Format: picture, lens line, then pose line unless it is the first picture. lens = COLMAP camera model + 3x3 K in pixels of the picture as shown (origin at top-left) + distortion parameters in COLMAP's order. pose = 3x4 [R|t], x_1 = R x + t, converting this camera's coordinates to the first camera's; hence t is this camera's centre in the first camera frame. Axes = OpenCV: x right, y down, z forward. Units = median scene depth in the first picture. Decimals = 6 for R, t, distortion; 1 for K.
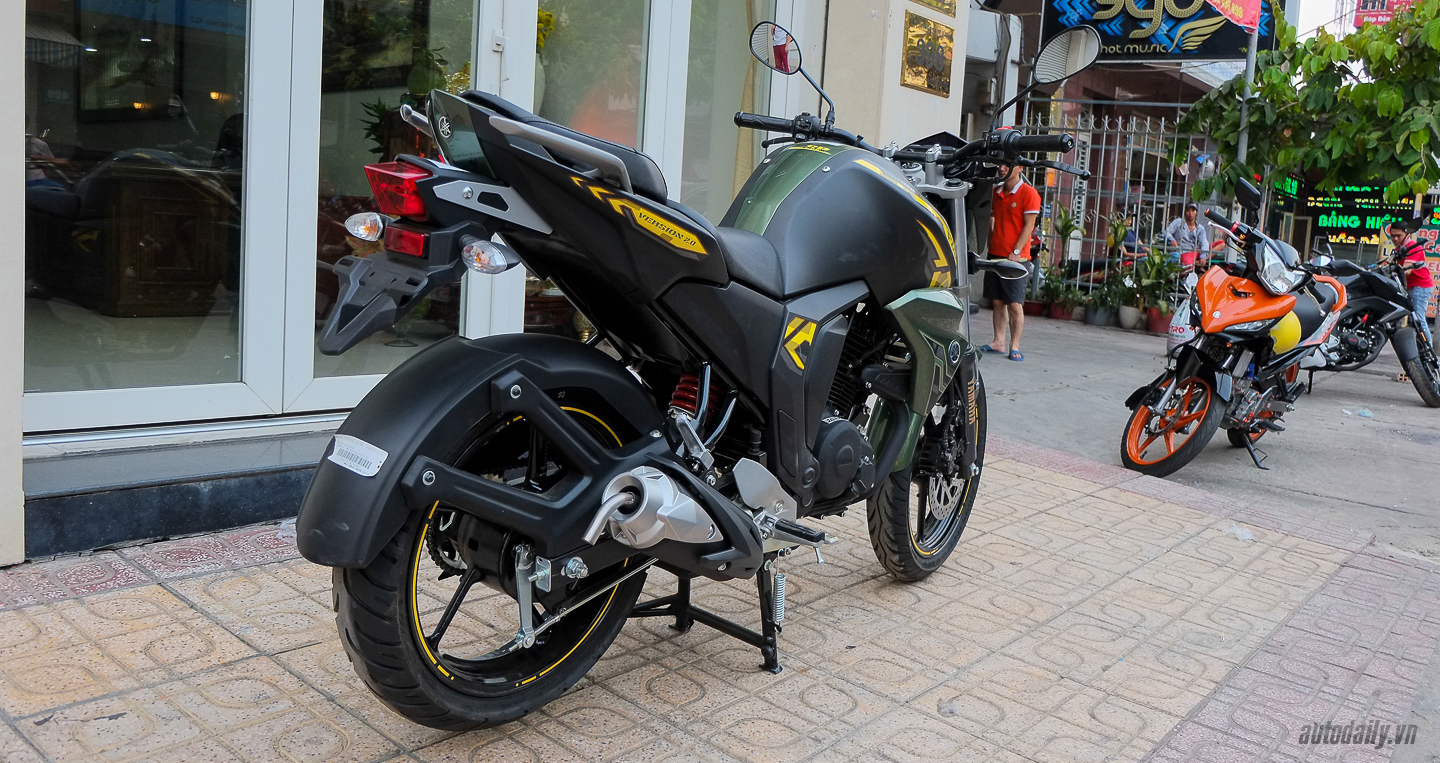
lens RADIAL K [[1223.1, 0, 719.9], [0, 1223.1, 354.2], [0, 0, 1]] dist [0.002776, 0.096468]
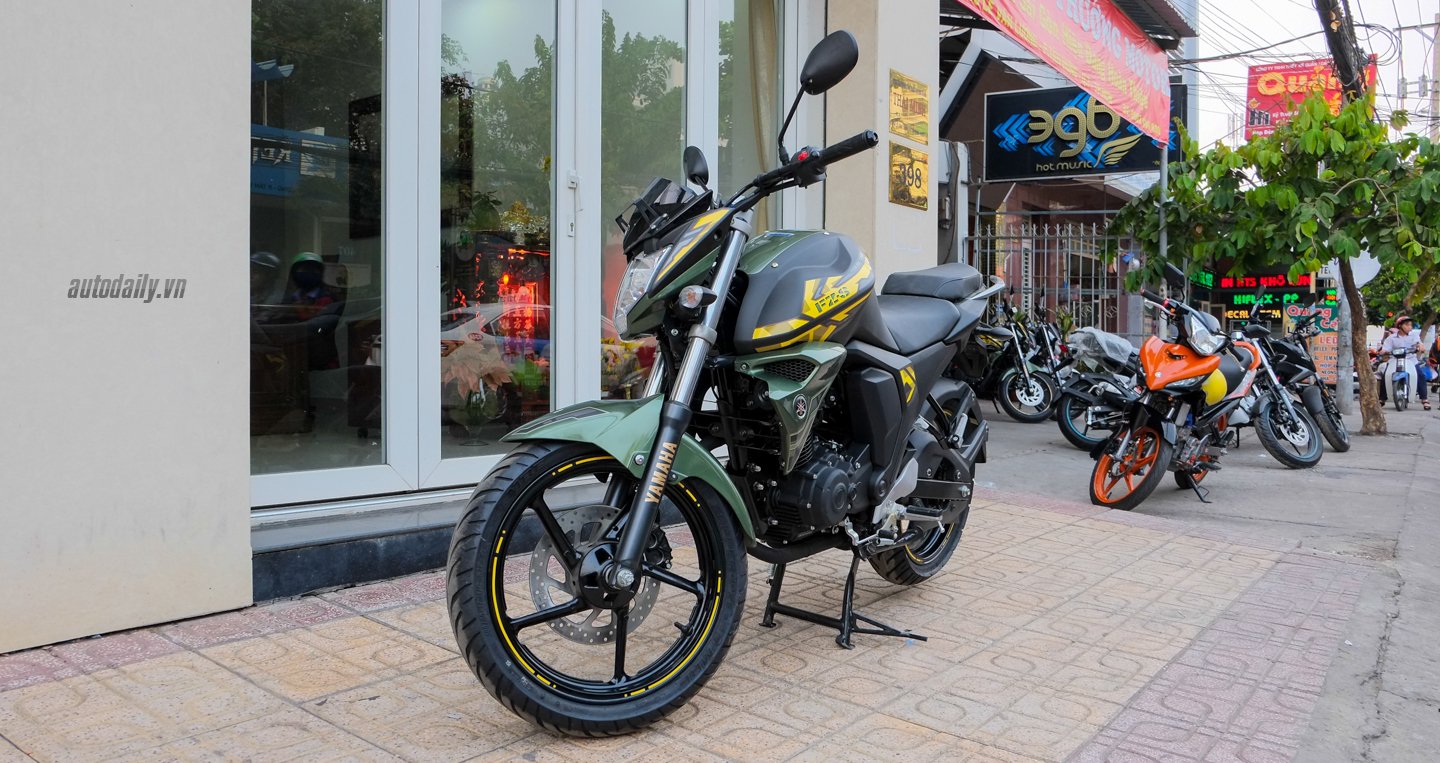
lens RADIAL K [[1124.9, 0, 782.1], [0, 1124.9, 382.3], [0, 0, 1]] dist [0.083435, 0.002241]
pose [[0.995539, -0.059773, 0.073004, -0.086925], [0.064760, 0.995584, -0.067967, 0.048845], [-0.068619, 0.072392, 0.995013, -0.167207]]
